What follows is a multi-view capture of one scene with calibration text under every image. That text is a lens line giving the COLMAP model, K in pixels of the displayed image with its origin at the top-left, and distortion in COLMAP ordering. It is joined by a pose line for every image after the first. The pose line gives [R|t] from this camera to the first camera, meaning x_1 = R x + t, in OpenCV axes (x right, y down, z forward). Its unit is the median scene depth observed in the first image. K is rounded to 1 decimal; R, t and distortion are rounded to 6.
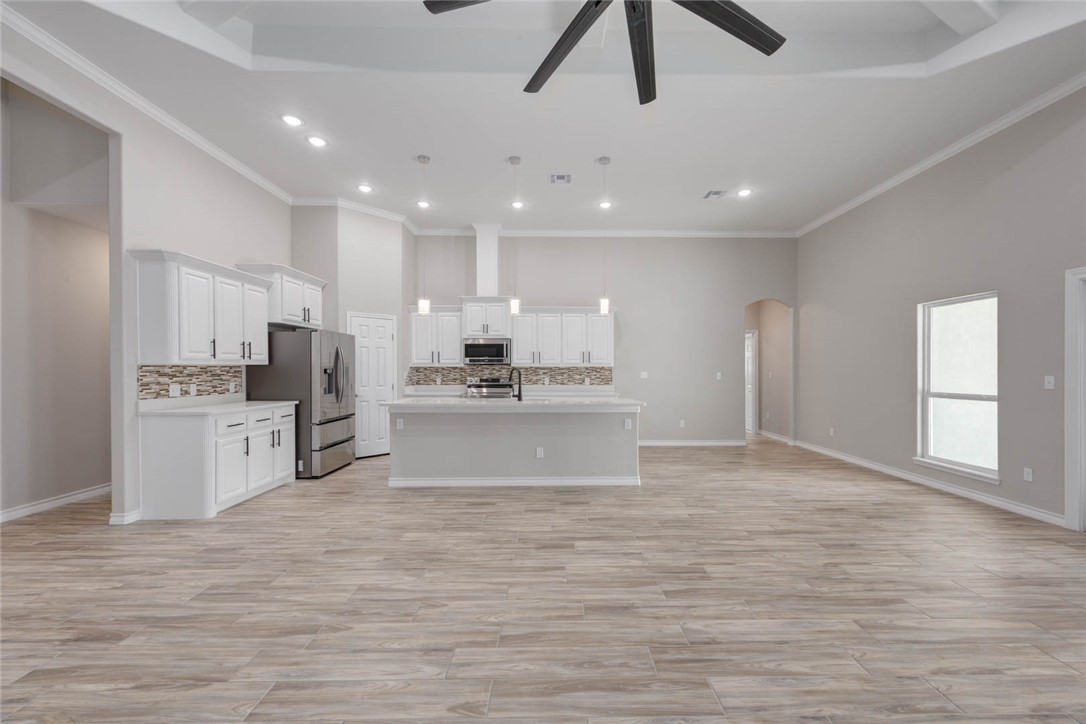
lens RADIAL K [[430.1, 0, 554.4], [0, 430.1, 373.1], [0, 0, 1]] dist [0.001963, 0.000199]
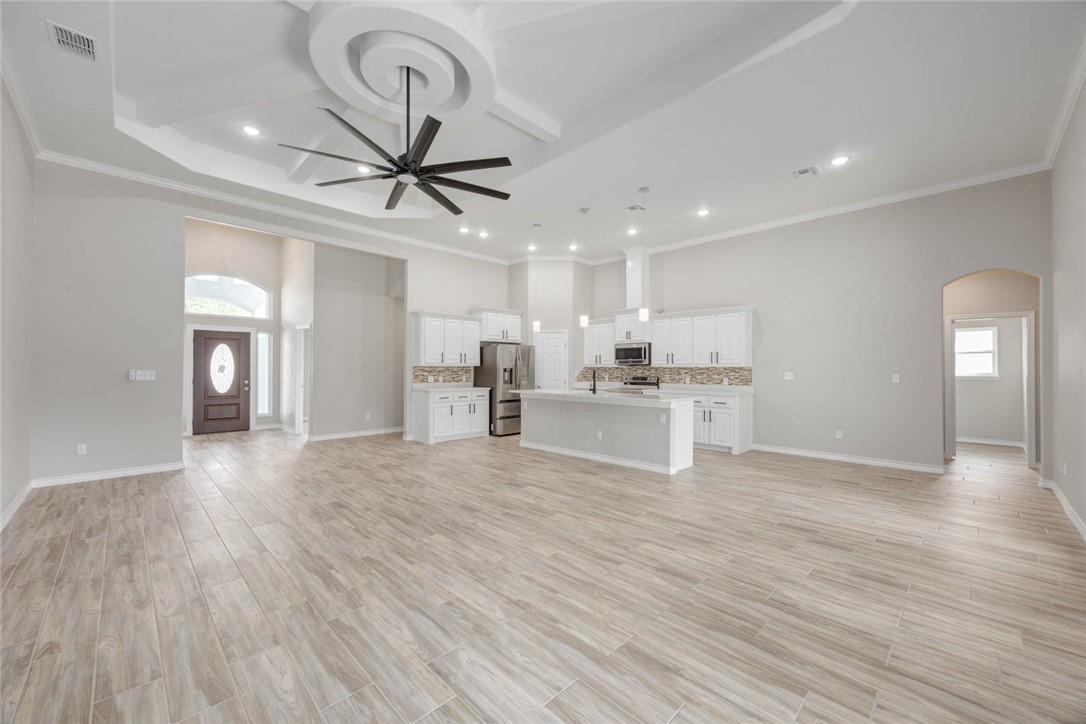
lens RADIAL K [[426.9, 0, 550.0], [0, 426.9, 365.7], [0, 0, 1]] dist [0.001742, 0.000121]
pose [[0.700762, -0.003387, -0.713388, 0.791278], [-0.009727, 0.999850, -0.014301, 0.000920], [0.713329, 0.016961, 0.700624, 0.015751]]
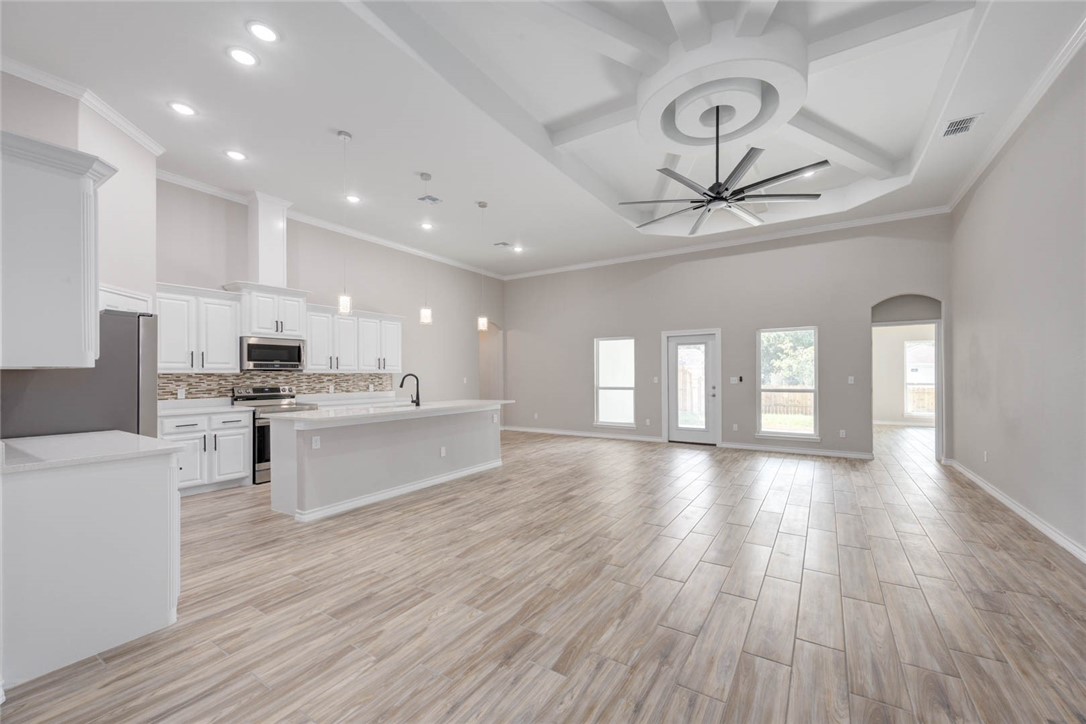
lens RADIAL K [[430.1, 0, 554.4], [0, 430.1, 373.1], [0, 0, 1]] dist [0.001963, 0.000199]
pose [[0.544482, -0.000765, 0.838772, -0.828203], [0.014131, 0.999866, -0.008261, -0.001145], [-0.838654, 0.016351, 0.544420, 0.173031]]
